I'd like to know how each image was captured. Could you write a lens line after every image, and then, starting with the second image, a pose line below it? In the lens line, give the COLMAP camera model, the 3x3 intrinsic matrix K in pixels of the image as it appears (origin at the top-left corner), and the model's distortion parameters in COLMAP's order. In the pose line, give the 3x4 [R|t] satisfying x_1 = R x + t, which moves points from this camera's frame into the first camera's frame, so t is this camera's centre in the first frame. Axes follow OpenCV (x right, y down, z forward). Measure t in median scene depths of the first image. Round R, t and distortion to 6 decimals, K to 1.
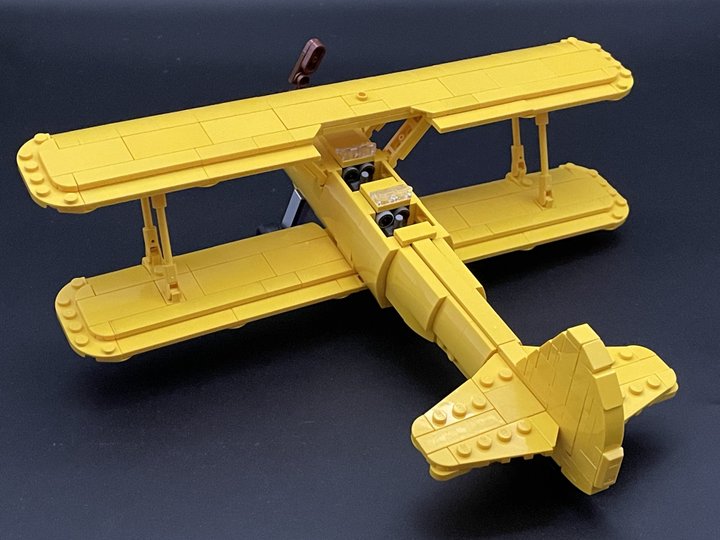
lens RADIAL K [[1139.0, 0, 357.1], [0, 1139.0, 264.6], [0, 0, 1]] dist [0.070896, 0.000000]
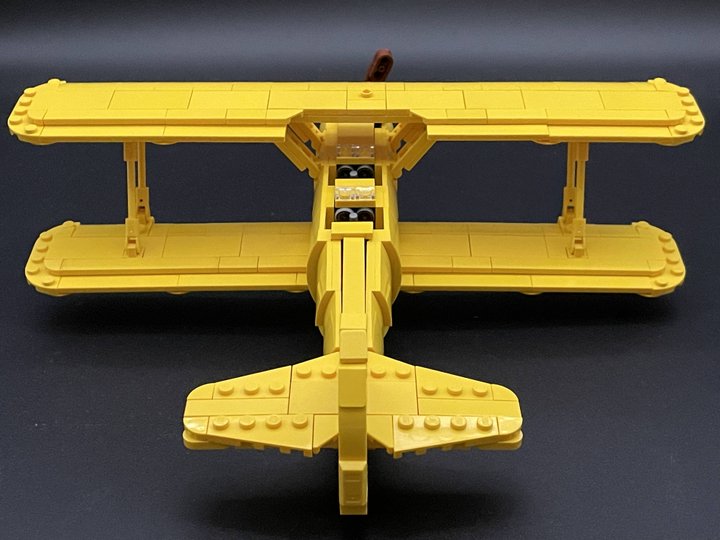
lens RADIAL K [[1139.0, 0, 356.9], [0, 1139.0, 273.8], [0, 0, 1]] dist [0.070896, 0.000000]
pose [[0.881473, 0.181646, -0.435901, 0.445312], [-0.228145, 0.971998, -0.056306, 0.056421], [0.413467, 0.149081, 0.898231, 0.155921]]
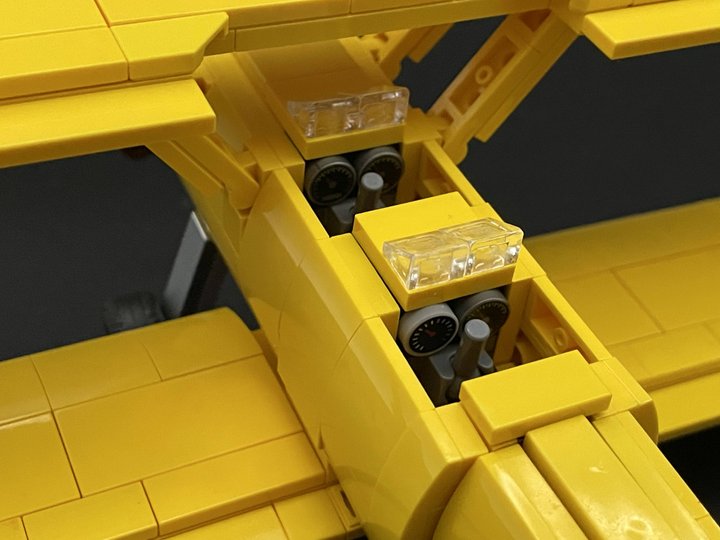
lens RADIAL K [[1139.0, 0, 367.0], [0, 1139.0, 273.5], [0, 0, 1]] dist [0.070896, 0.000000]
pose [[0.999301, 0.027626, -0.025199, 0.014421], [-0.027165, 0.999461, 0.018430, -0.059065], [0.025695, -0.017733, 0.999513, 0.676031]]
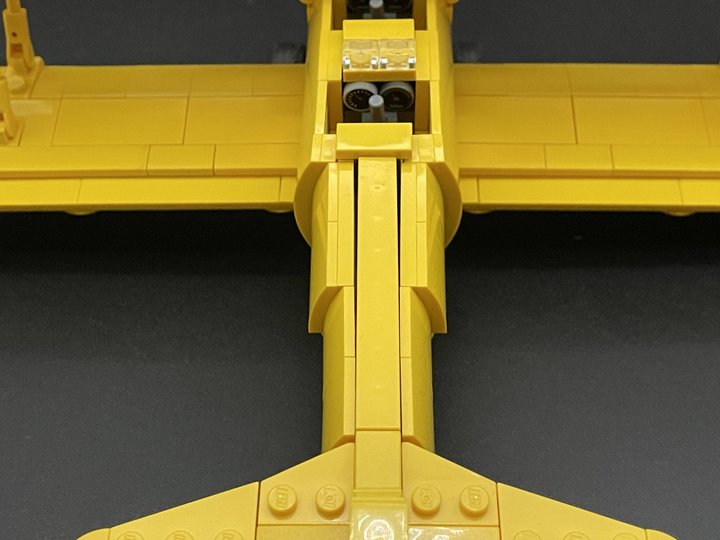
lens RADIAL K [[1139.0, 0, 362.9], [0, 1139.0, 262.8], [0, 0, 1]] dist [0.070896, 0.000000]
pose [[0.877336, 0.306325, -0.369386, 0.240385], [-0.223005, 0.941845, 0.251390, -0.098490], [0.424912, -0.138179, 0.894626, 0.501898]]
